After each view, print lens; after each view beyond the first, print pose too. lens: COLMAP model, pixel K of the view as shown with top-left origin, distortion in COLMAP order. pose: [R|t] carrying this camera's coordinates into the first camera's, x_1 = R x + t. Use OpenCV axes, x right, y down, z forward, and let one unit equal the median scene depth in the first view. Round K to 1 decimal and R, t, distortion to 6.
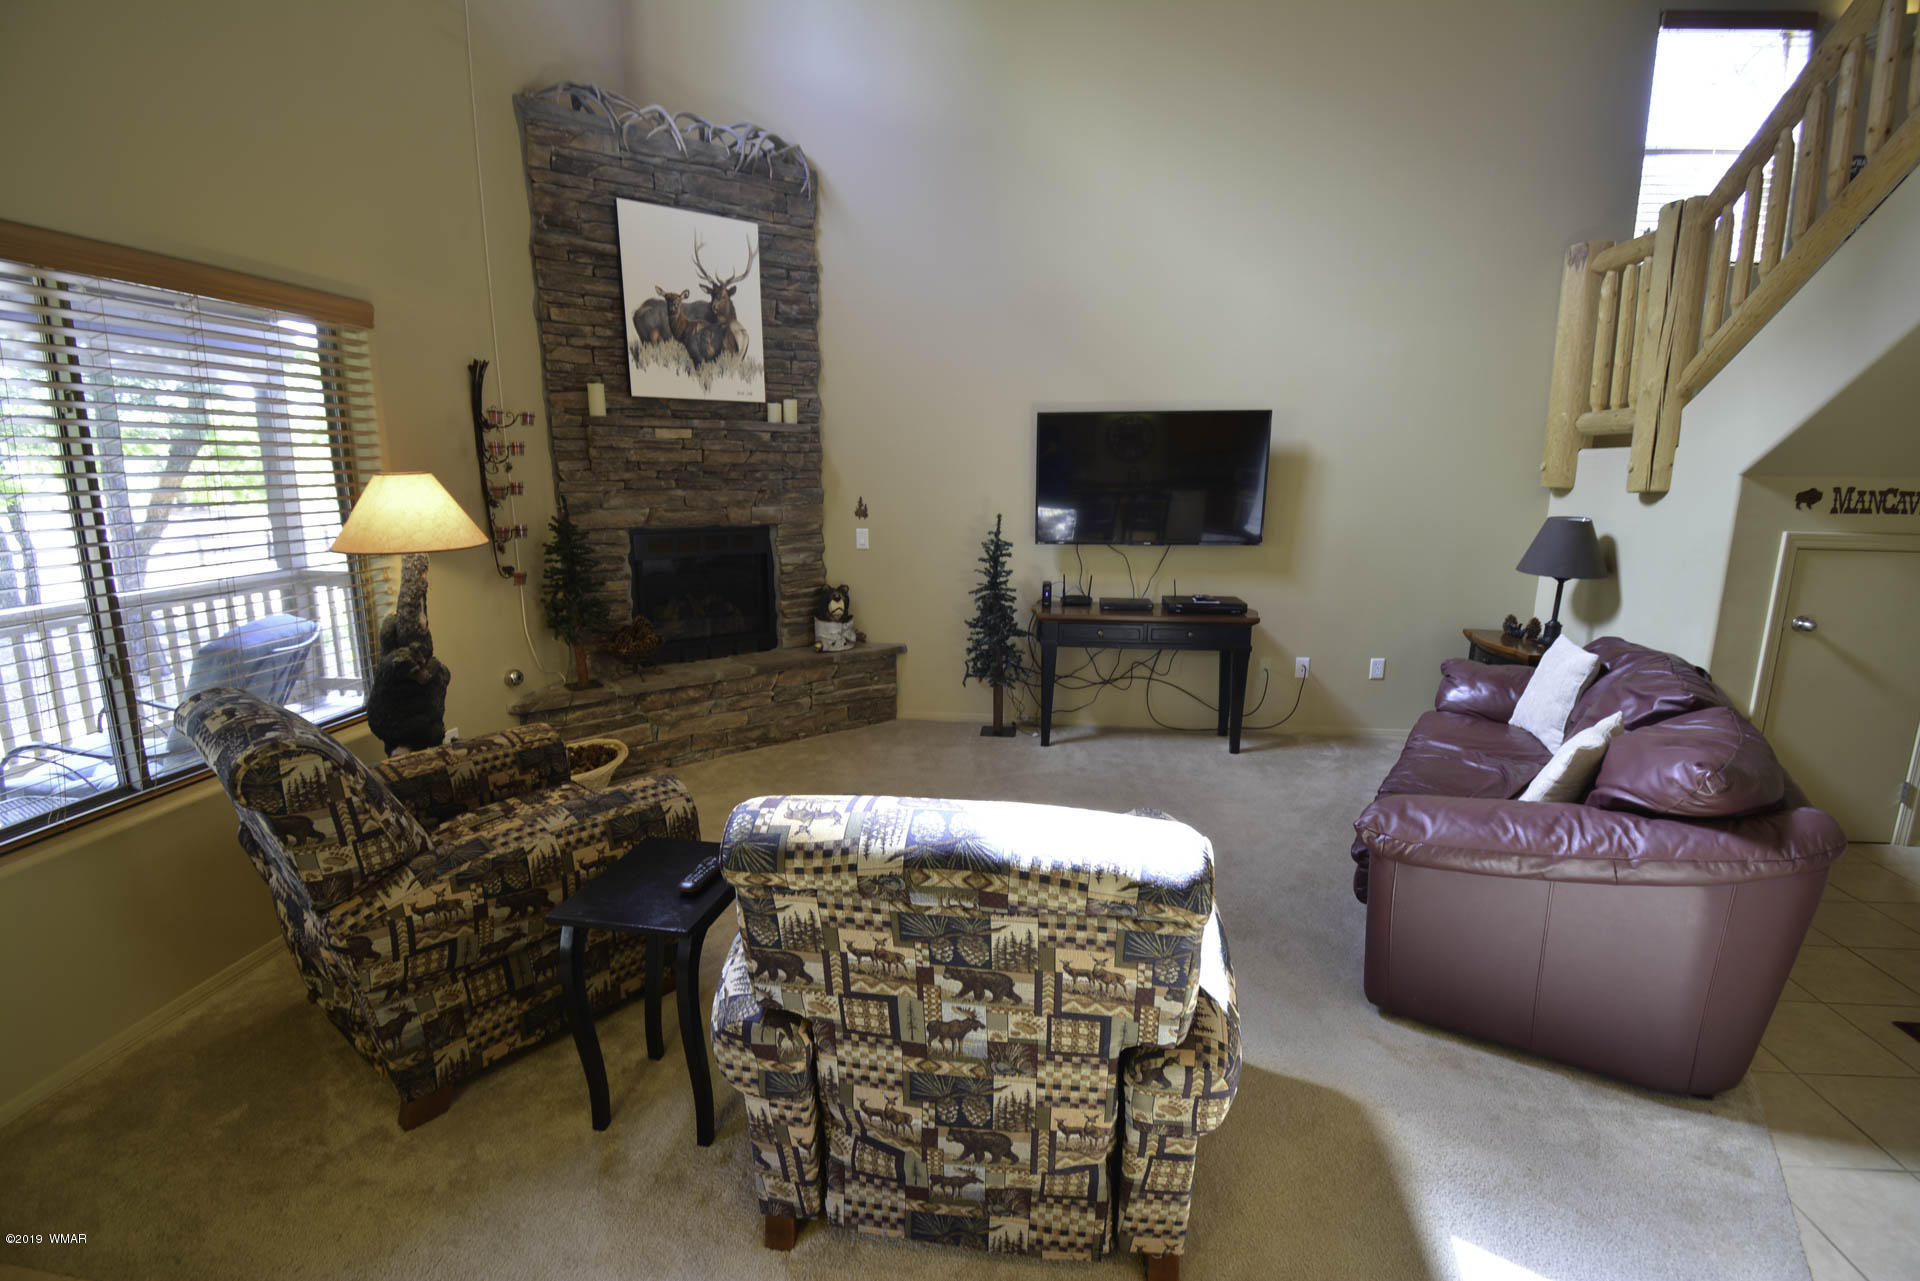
lens RADIAL K [[847.5, 0, 960.5], [0, 847.5, 641.5], [0, 0, 1]] dist [0.014568, -0.022076]
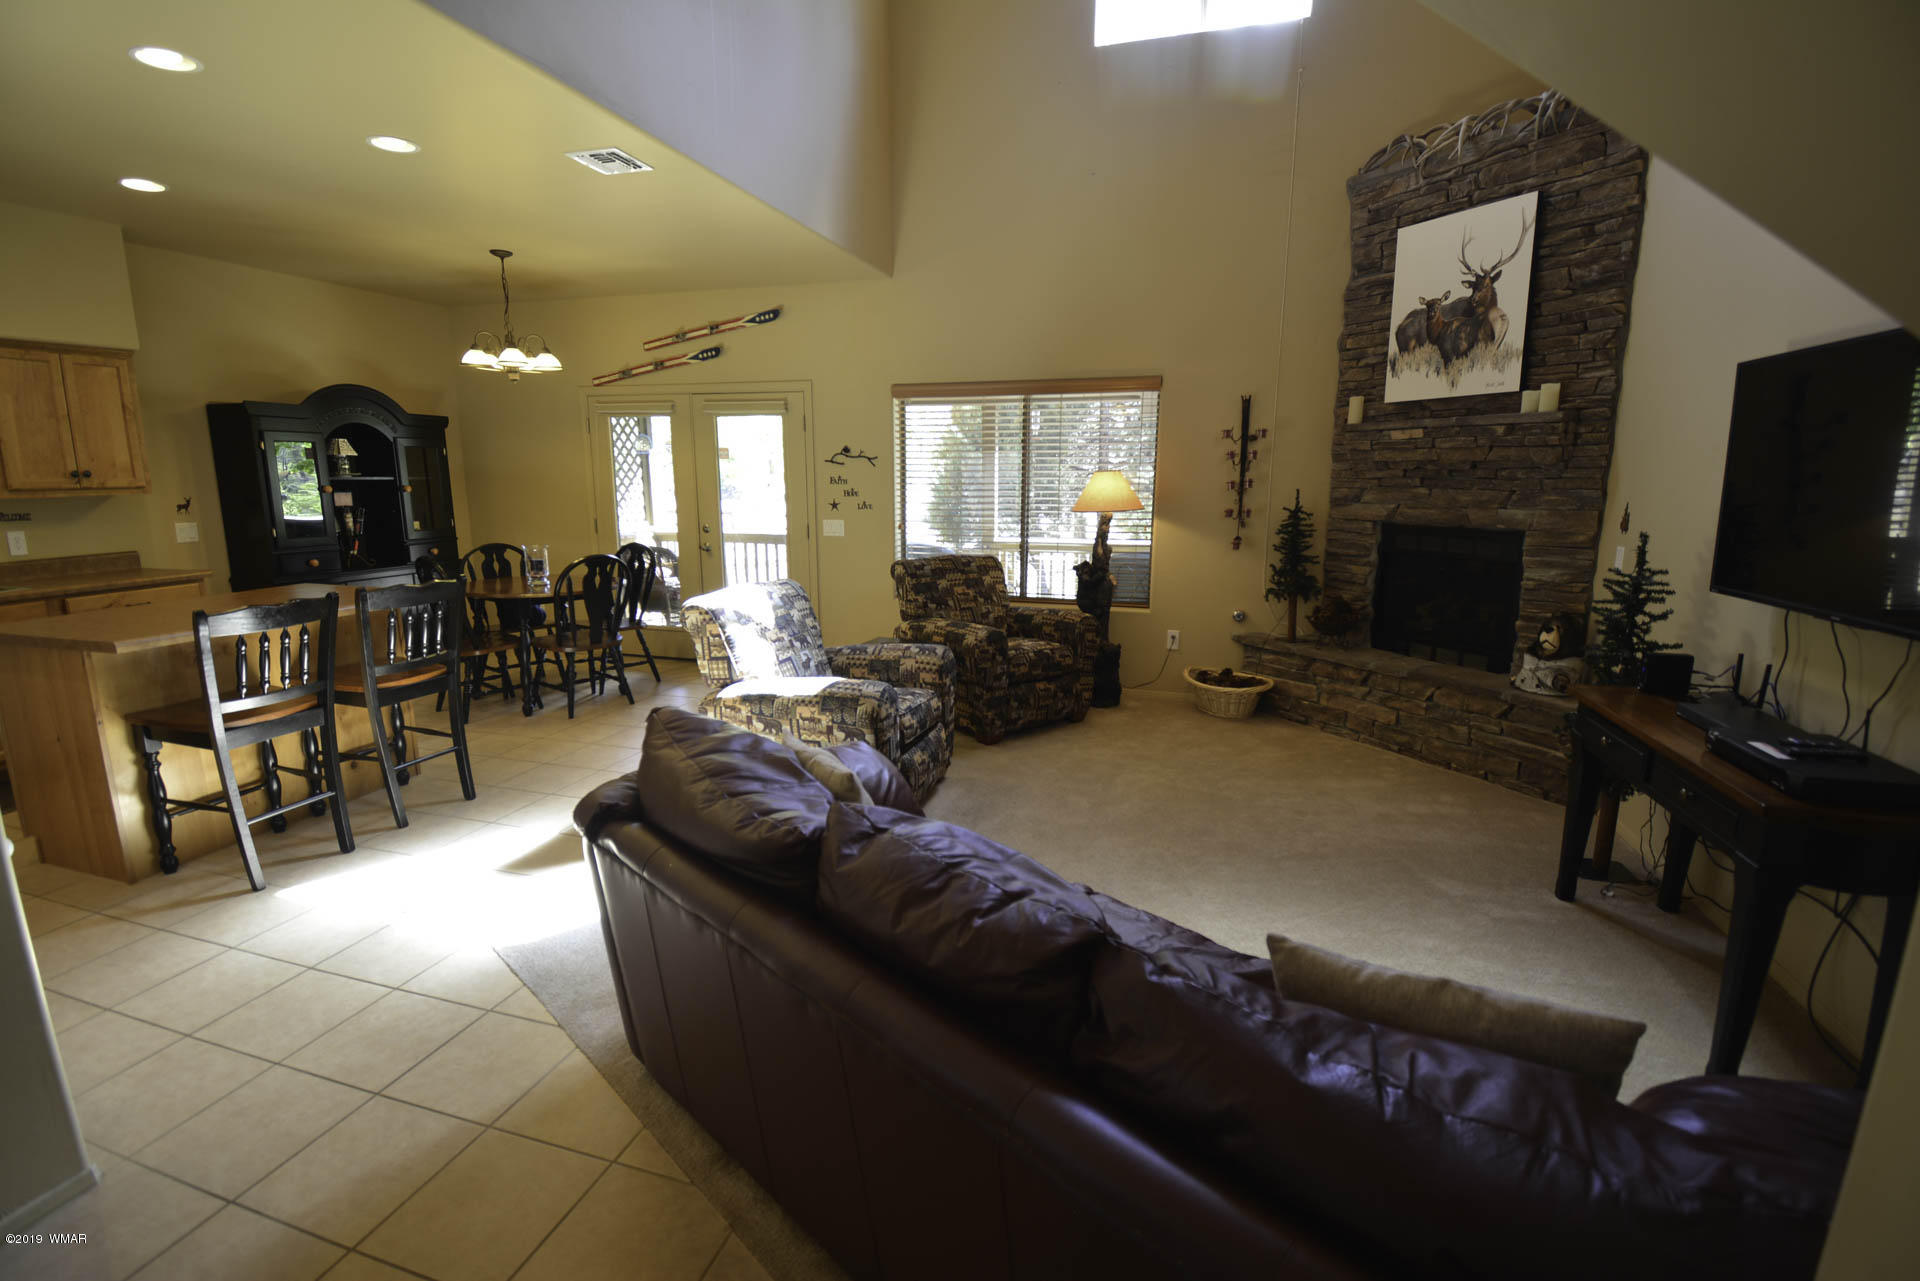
lens RADIAL K [[847.5, 0, 953.6], [0, 847.5, 640.1], [0, 0, 1]] dist [0.014568, -0.022076]
pose [[-0.188449, 0.183613, -0.964766, 0.817899], [-0.196258, 0.955511, 0.220187, -0.119116], [0.962273, 0.230837, -0.144029, 0.652679]]
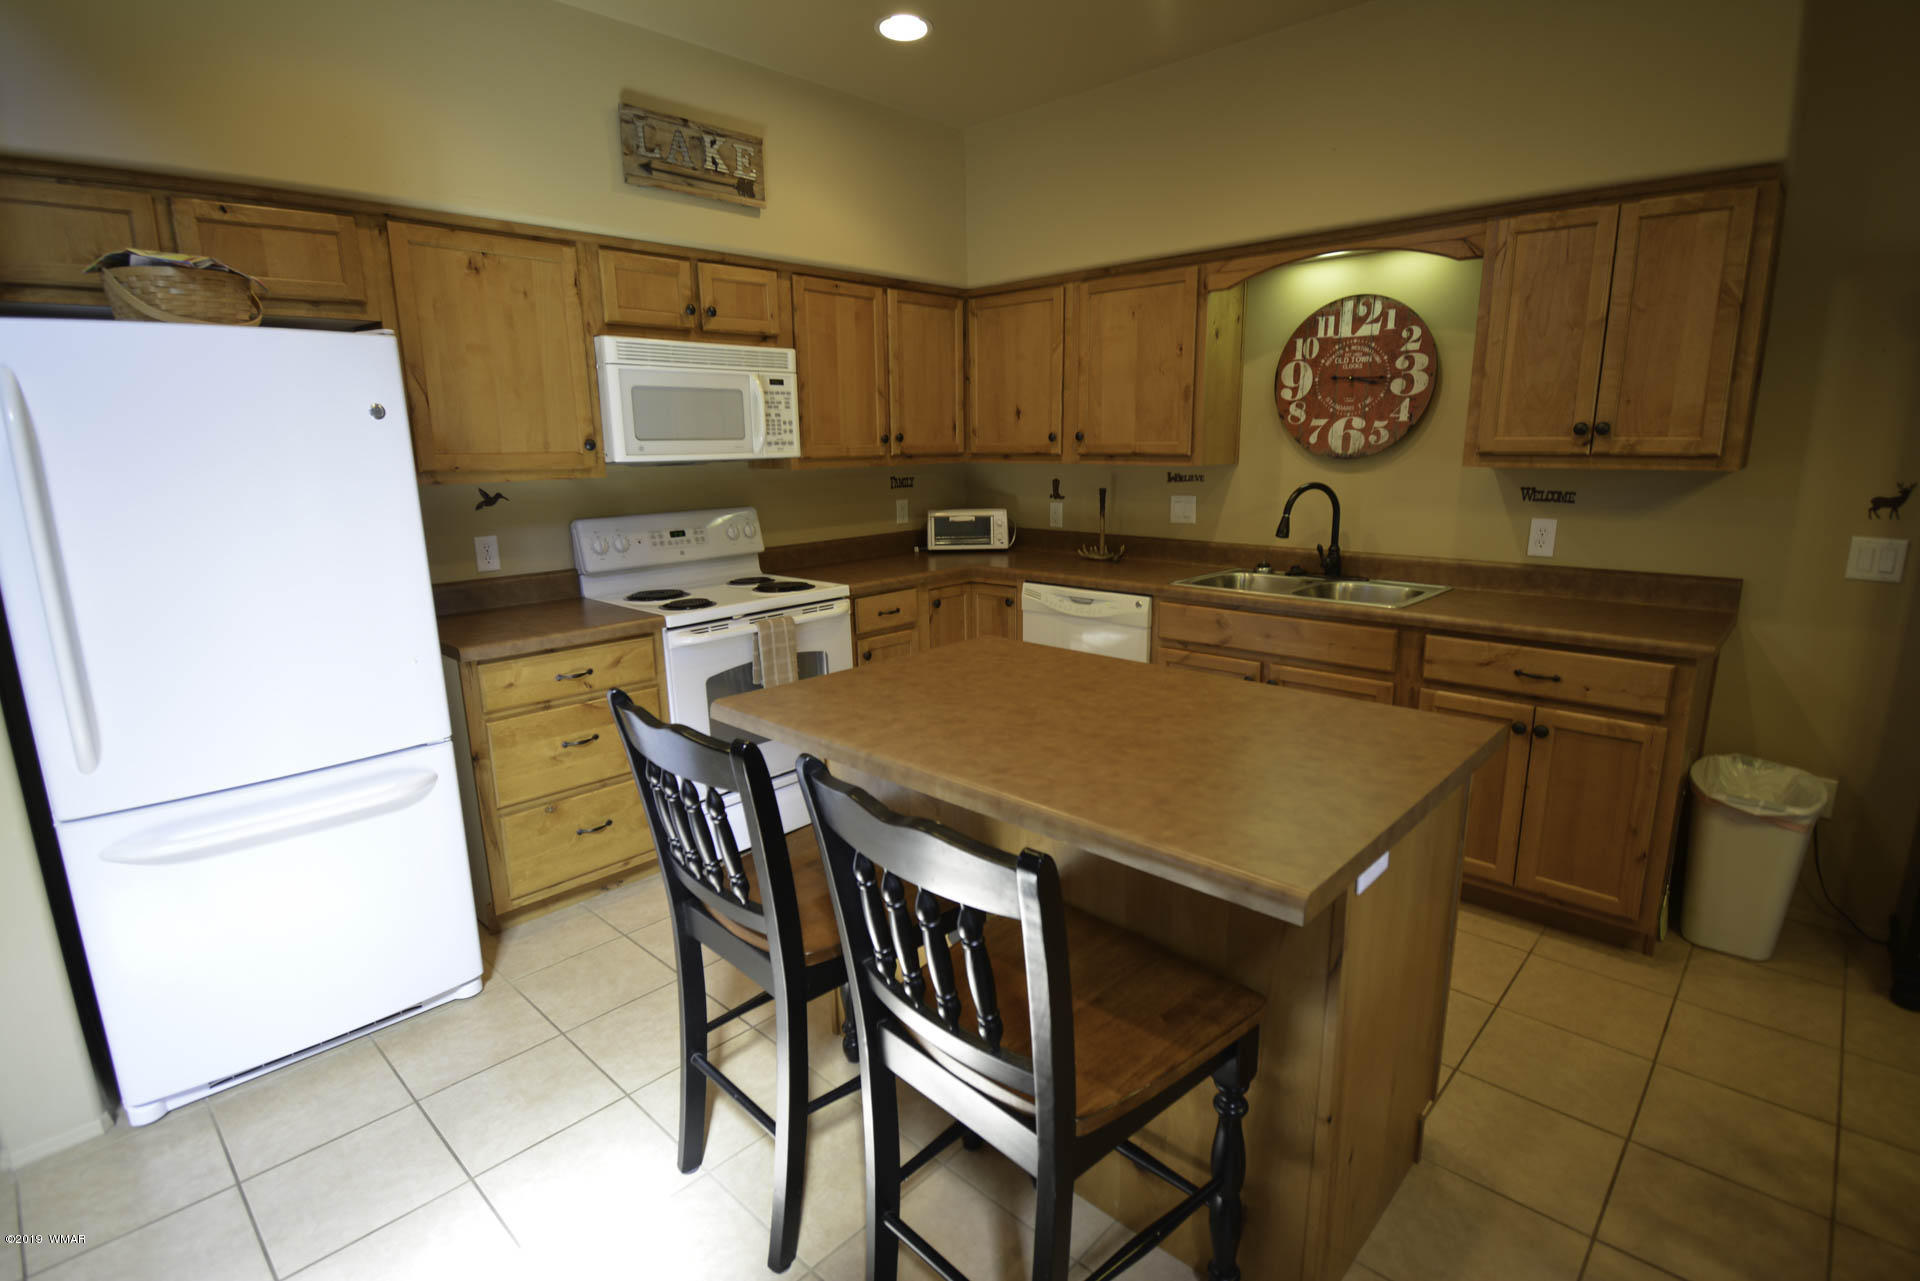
lens RADIAL K [[913.3, 0, 957.2], [0, 913.3, 642.8], [0, 0, 1]] dist [0.003319, -0.010213]
pose [[-0.793582, -0.128210, 0.594803, -0.026695], [0.128499, 0.920187, 0.369789, -0.031824], [-0.594741, 0.369889, -0.713768, 0.197381]]
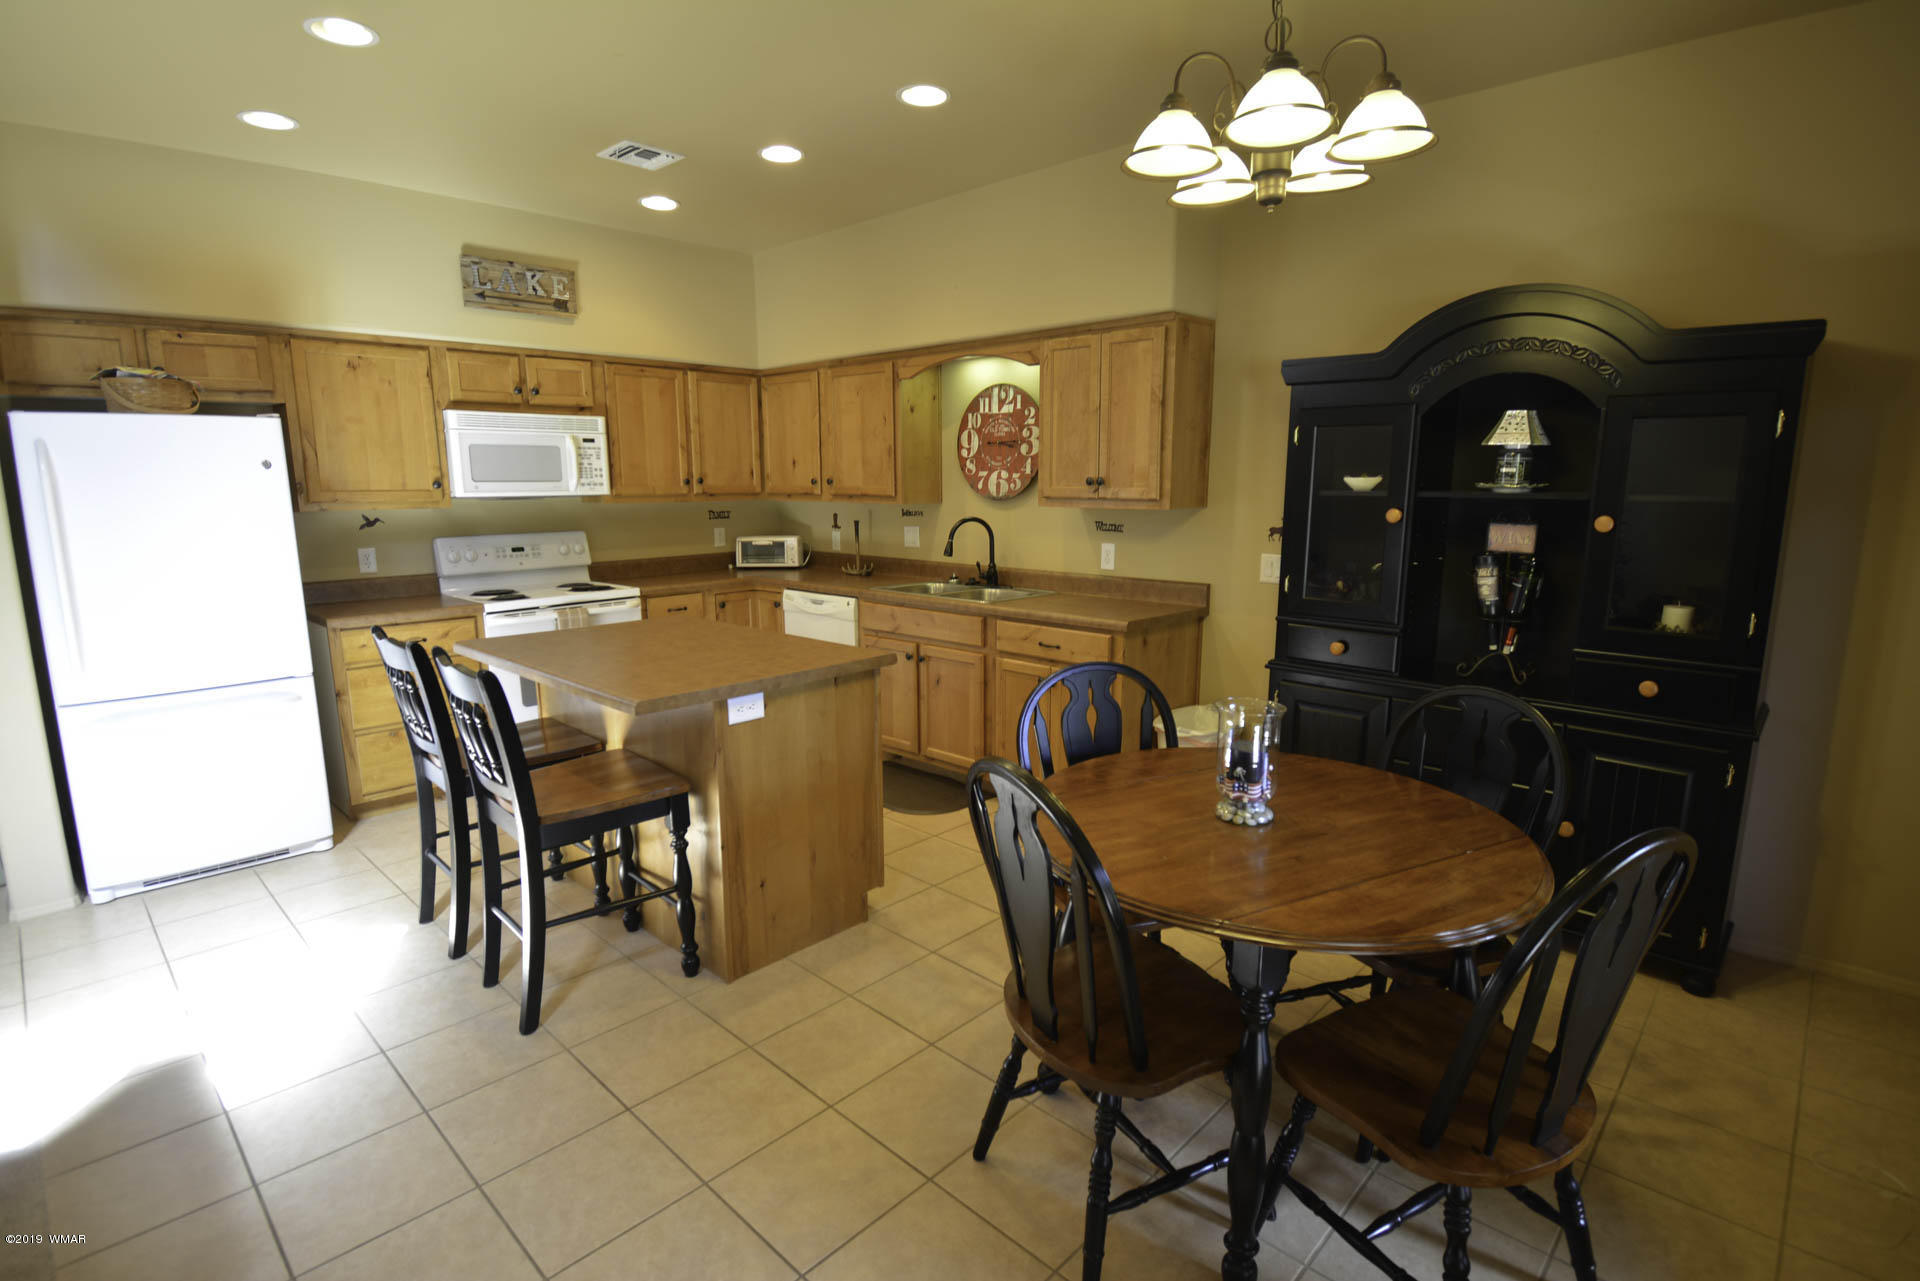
lens RADIAL K [[913.3, 0, 956.5], [0, 913.3, 643.4], [0, 0, 1]] dist [0.003319, -0.010213]
pose [[-0.791263, -0.113061, 0.600932, -0.432048], [0.119308, 0.935323, 0.333071, -0.051546], [-0.599723, 0.335243, -0.726598, 0.253256]]
